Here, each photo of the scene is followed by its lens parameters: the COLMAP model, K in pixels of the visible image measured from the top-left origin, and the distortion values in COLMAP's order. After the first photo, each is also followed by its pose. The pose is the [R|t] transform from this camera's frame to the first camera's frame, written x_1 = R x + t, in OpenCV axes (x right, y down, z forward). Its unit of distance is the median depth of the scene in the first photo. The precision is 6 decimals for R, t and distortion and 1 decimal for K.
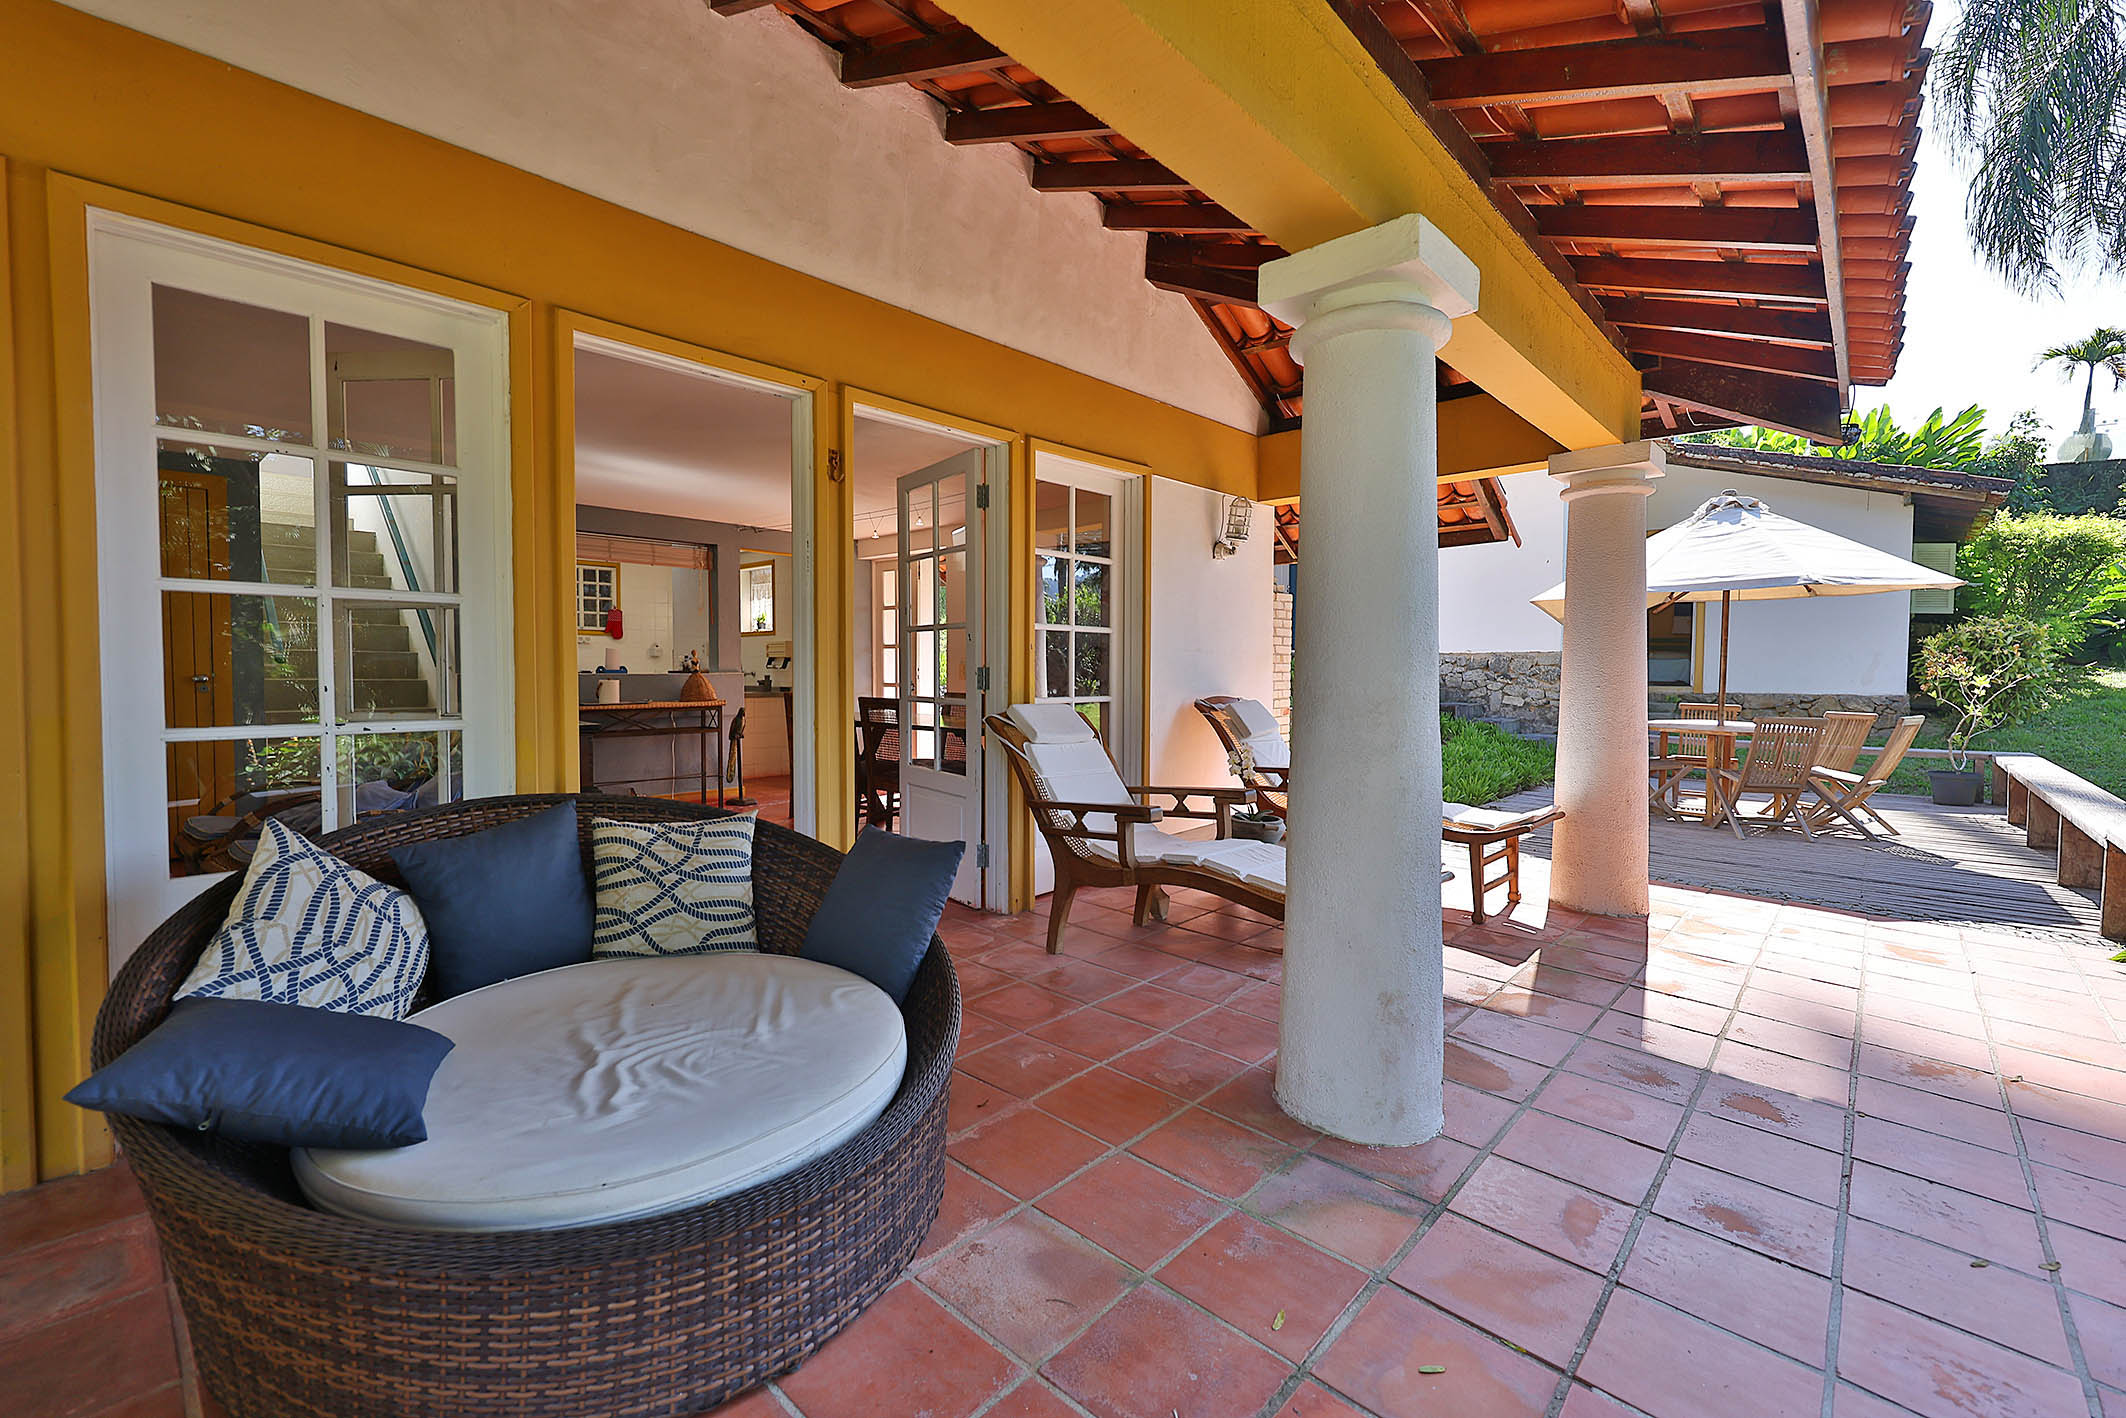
lens RADIAL K [[904.0, 0, 1045.5], [0, 904.0, 697.9], [0, 0, 1]] dist [-0.002476, 0.000192]
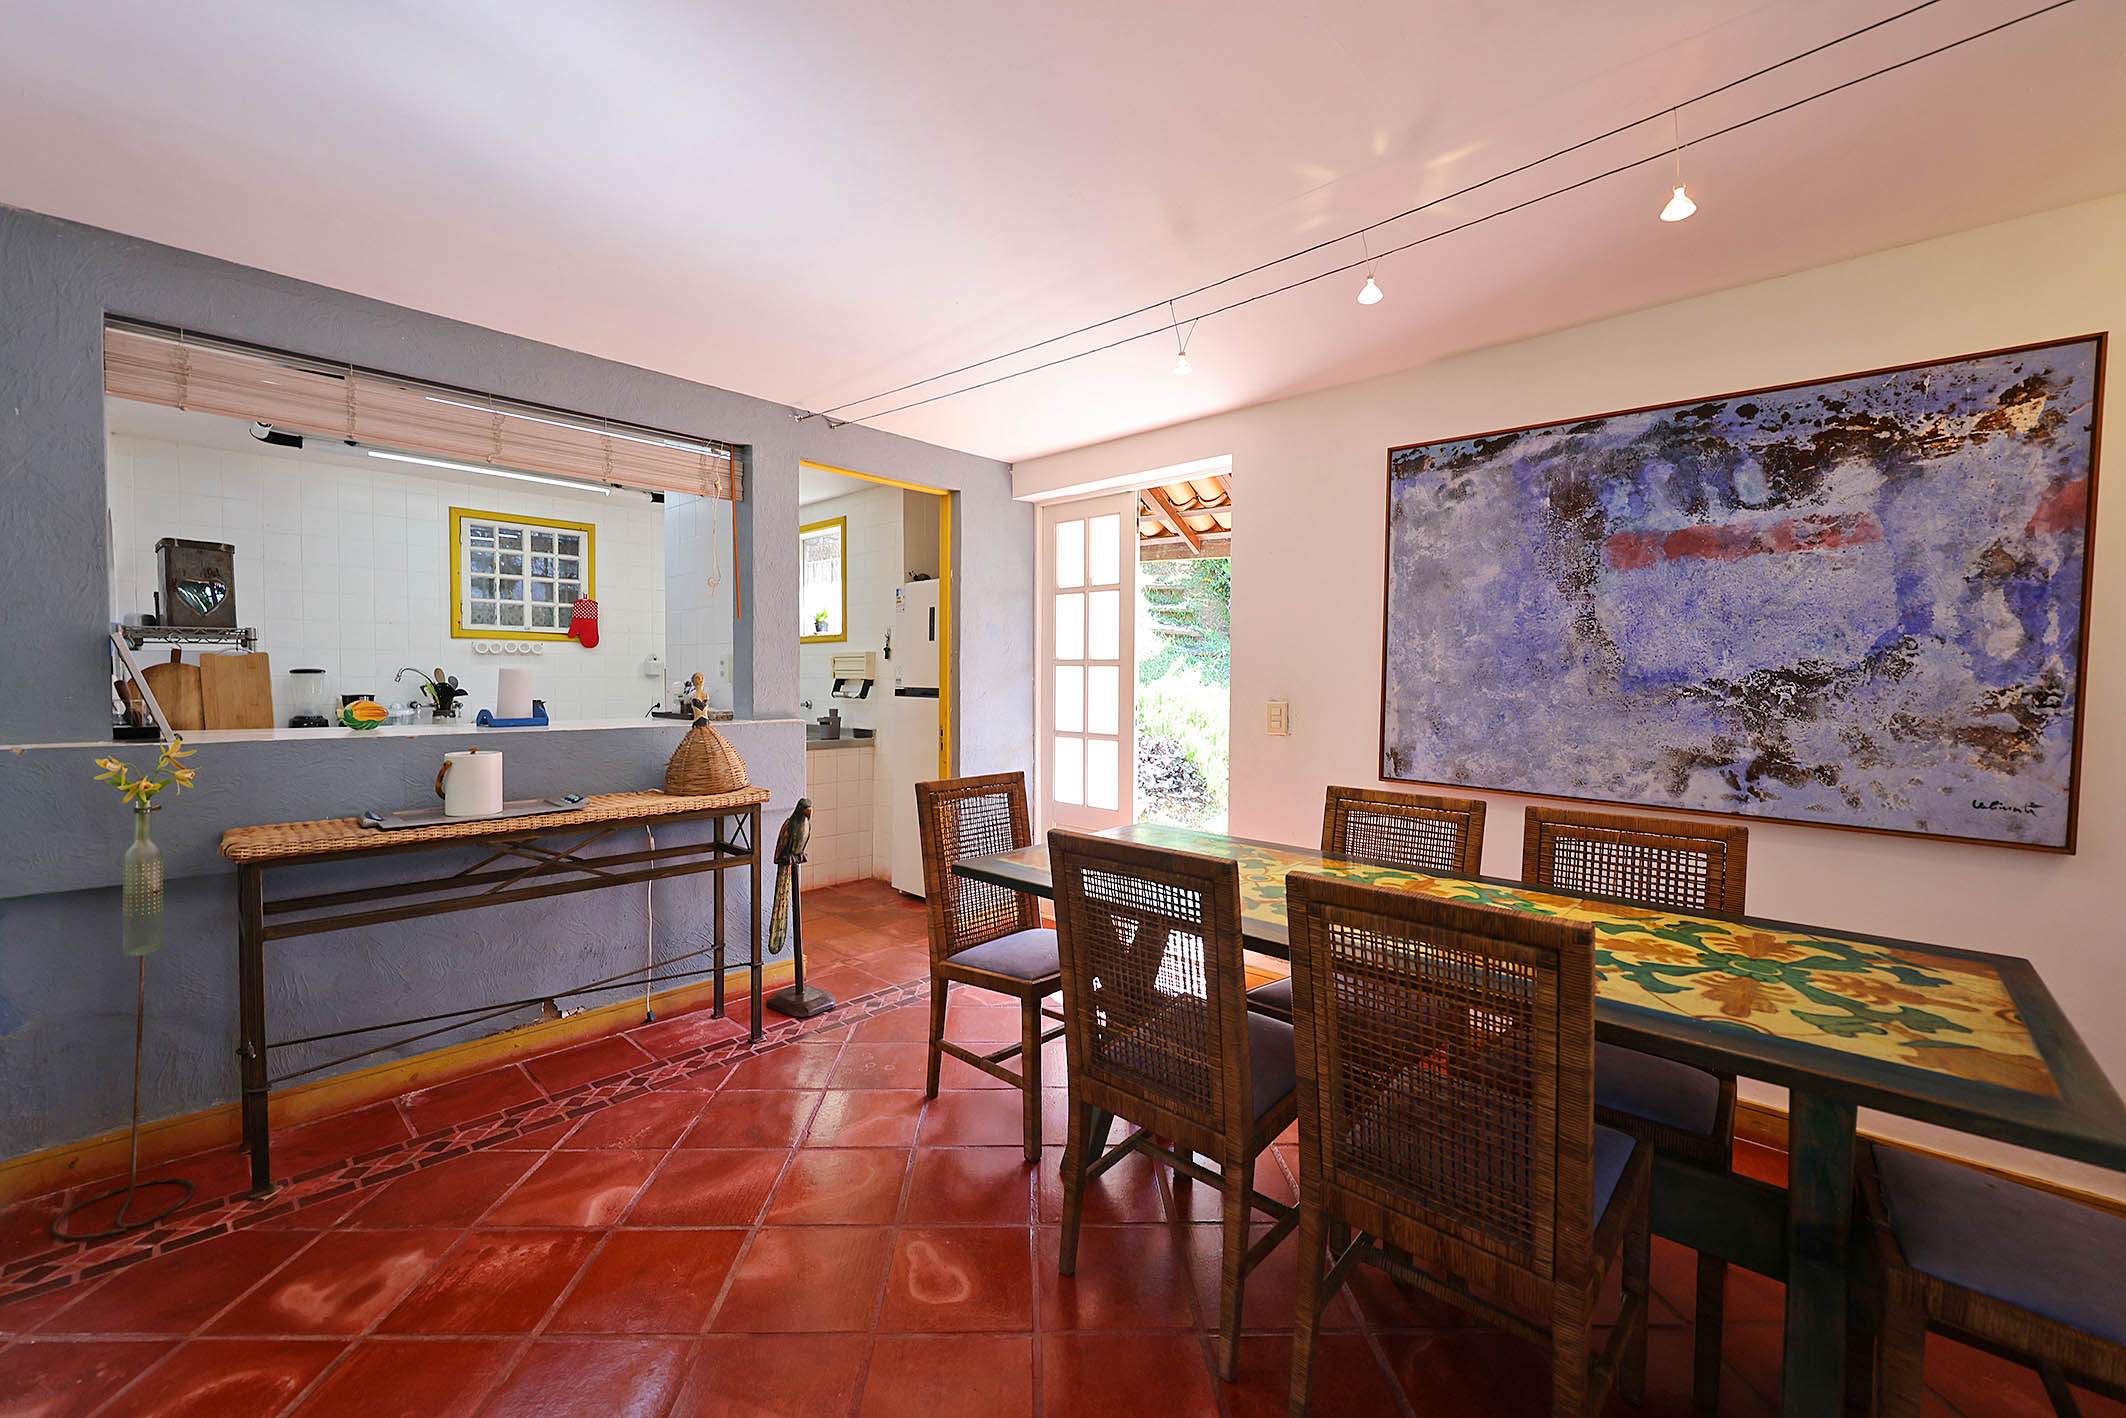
lens RADIAL K [[847.2, 0, 1050.6], [0, 847.2, 704.0], [0, 0, 1]] dist [0.000210, 0.000198]
pose [[0.999965, 0.004676, -0.006960, -0.277708], [-0.004677, 0.999989, -0.000086, -0.050231], [0.006960, 0.000119, 0.999976, 0.762924]]
